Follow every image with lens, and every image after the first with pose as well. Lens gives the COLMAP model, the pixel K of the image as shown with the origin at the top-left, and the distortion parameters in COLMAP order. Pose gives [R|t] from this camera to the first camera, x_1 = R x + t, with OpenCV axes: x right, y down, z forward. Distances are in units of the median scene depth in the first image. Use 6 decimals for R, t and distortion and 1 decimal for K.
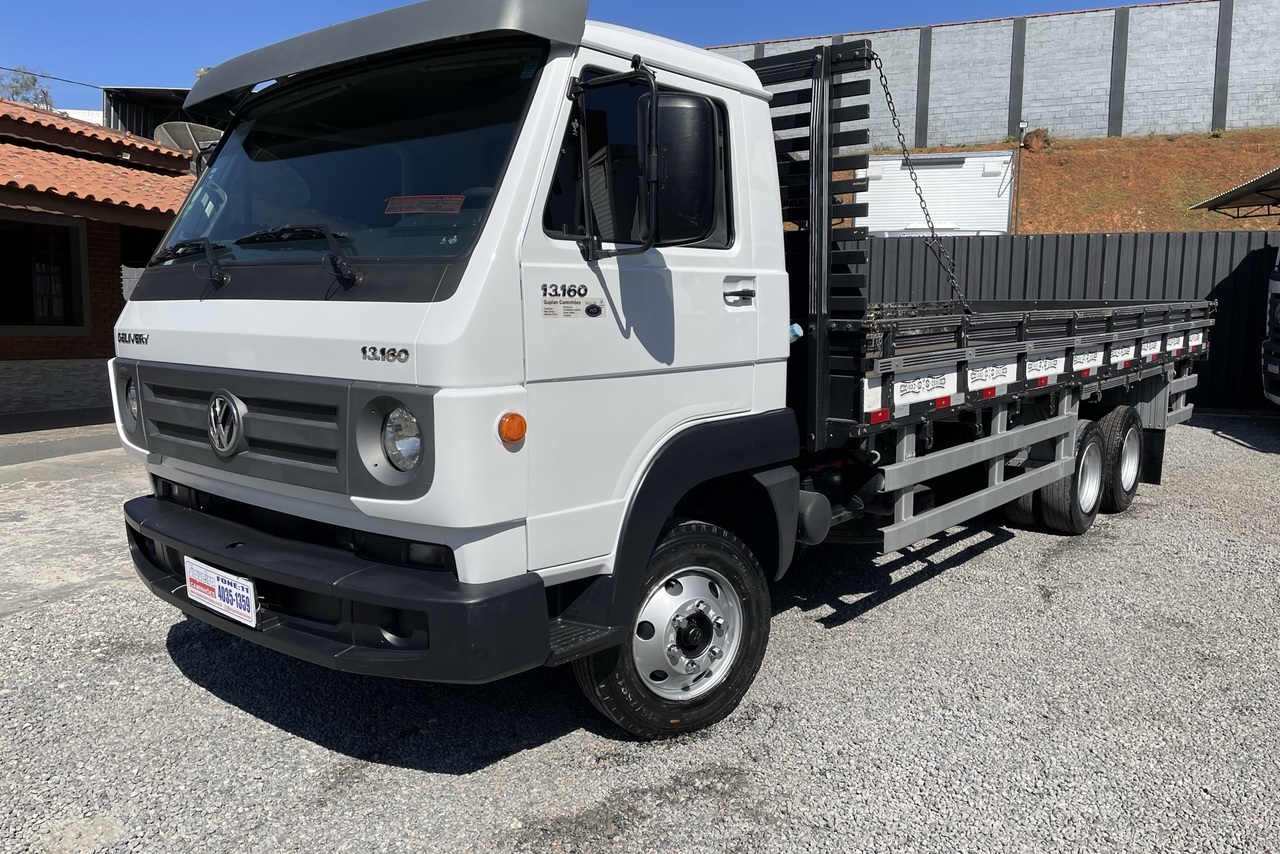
lens RADIAL K [[978.8, 0, 638.6], [0, 978.8, 432.9], [0, 0, 1]] dist [0.028494, -0.002224]
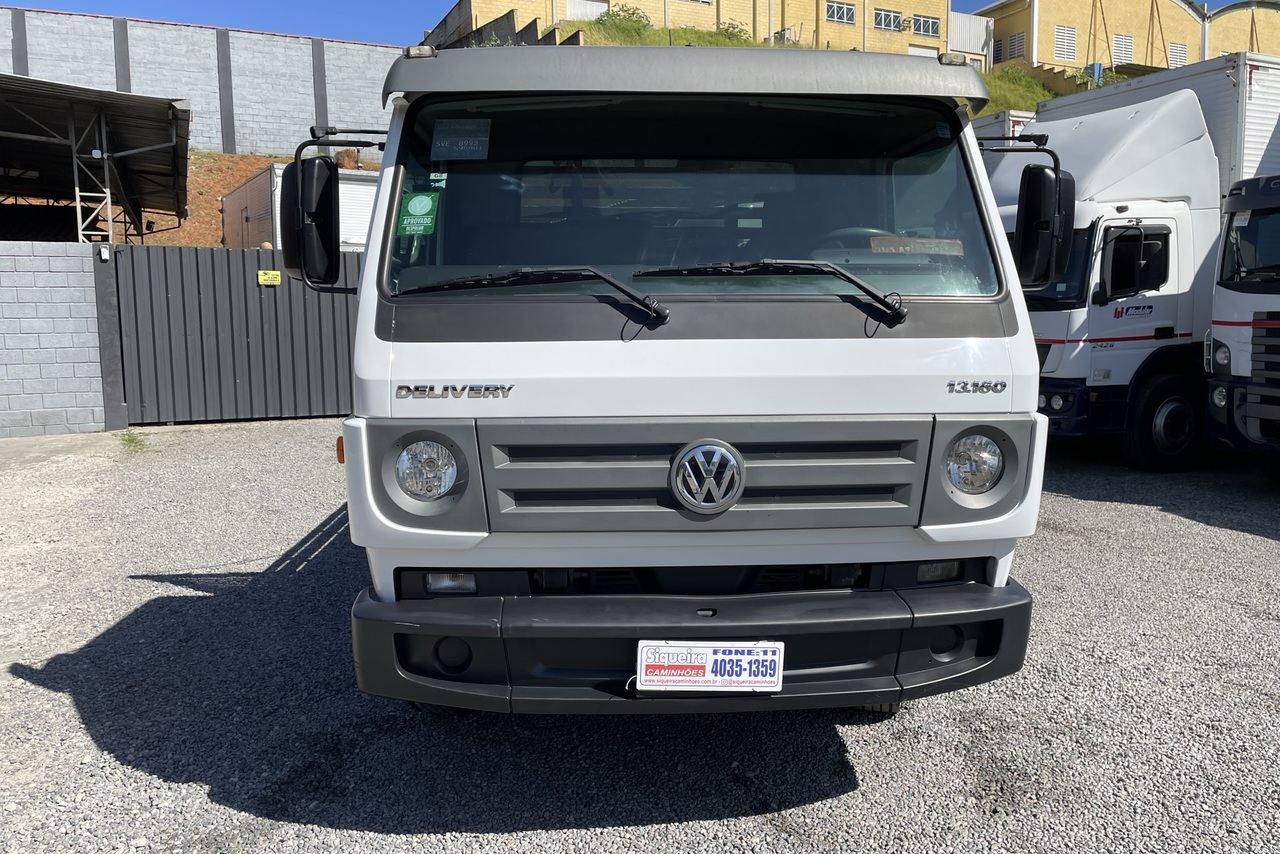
lens RADIAL K [[978.8, 0, 638.6], [0, 978.8, 421.7], [0, 0, 1]] dist [0.028494, -0.002224]
pose [[0.727581, -0.080172, 0.681321, -0.103979], [0.093995, 0.995432, 0.016757, -0.007844], [-0.679552, 0.051849, 0.731793, 0.038123]]
